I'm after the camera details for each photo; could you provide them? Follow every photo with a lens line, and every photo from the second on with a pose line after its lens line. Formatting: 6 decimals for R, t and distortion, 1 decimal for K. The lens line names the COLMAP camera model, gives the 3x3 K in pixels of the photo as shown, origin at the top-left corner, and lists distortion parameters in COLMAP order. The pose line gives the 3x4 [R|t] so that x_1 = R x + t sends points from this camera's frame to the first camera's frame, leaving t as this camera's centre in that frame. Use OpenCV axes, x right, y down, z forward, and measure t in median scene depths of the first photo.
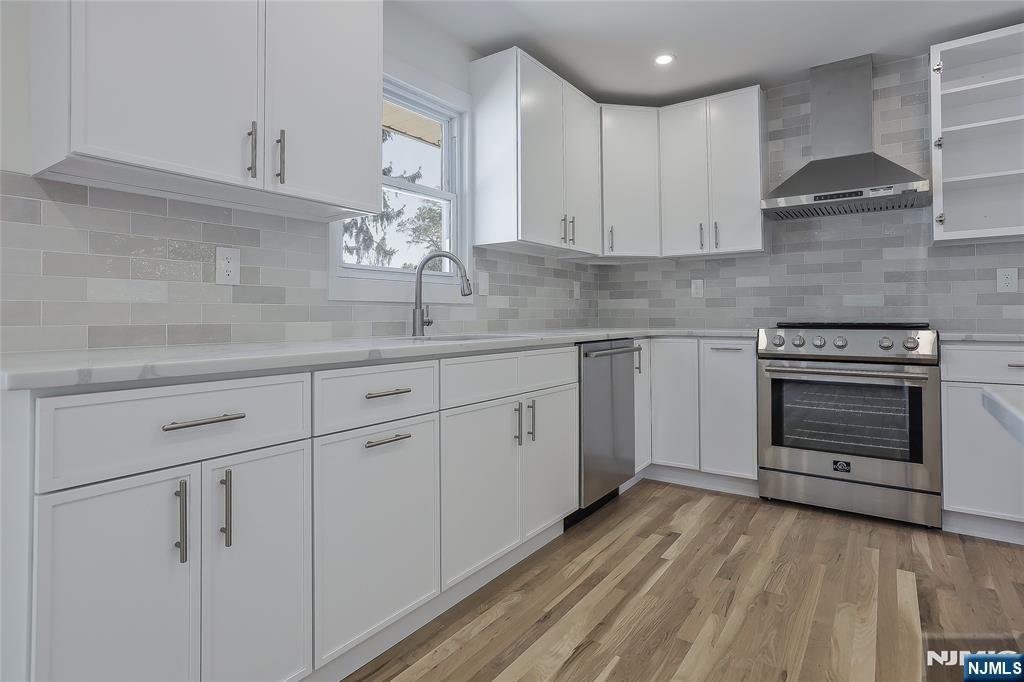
lens RADIAL K [[536.8, 0, 537.1], [0, 536.8, 311.8], [0, 0, 1]] dist [-0.034673, 0.011710]
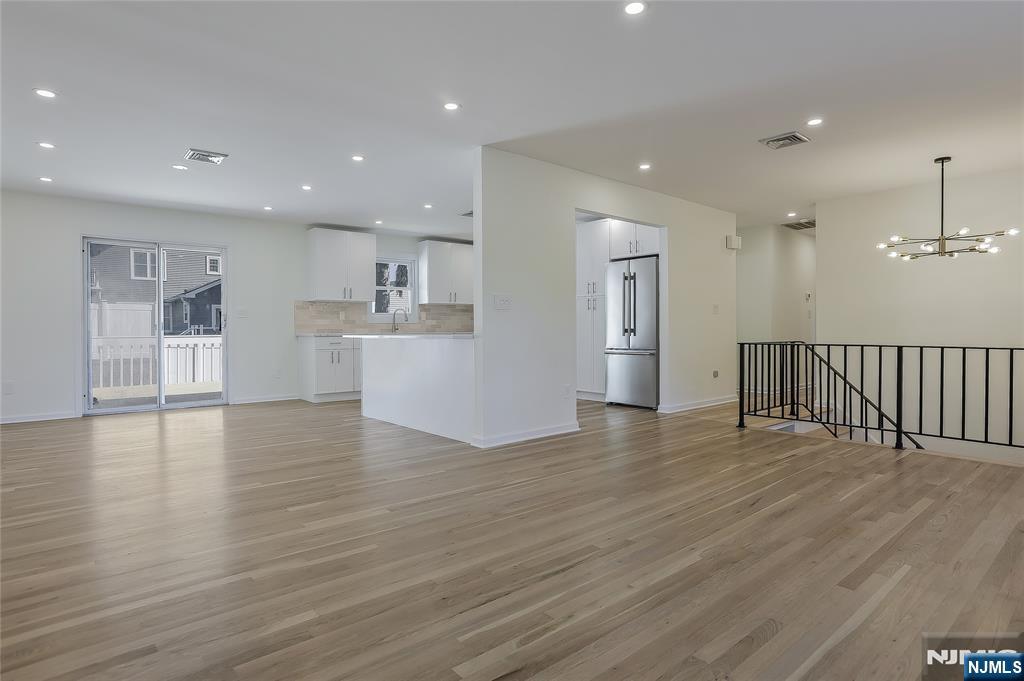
lens RADIAL K [[536.8, 0, 510.1], [0, 536.8, 337.8], [0, 0, 1]] dist [-0.034673, 0.011710]
pose [[0.959899, 0.001070, -0.280344, 1.251415], [0.004520, 0.999804, 0.019293, 0.011214], [0.280310, -0.019786, 0.959706, -1.797645]]
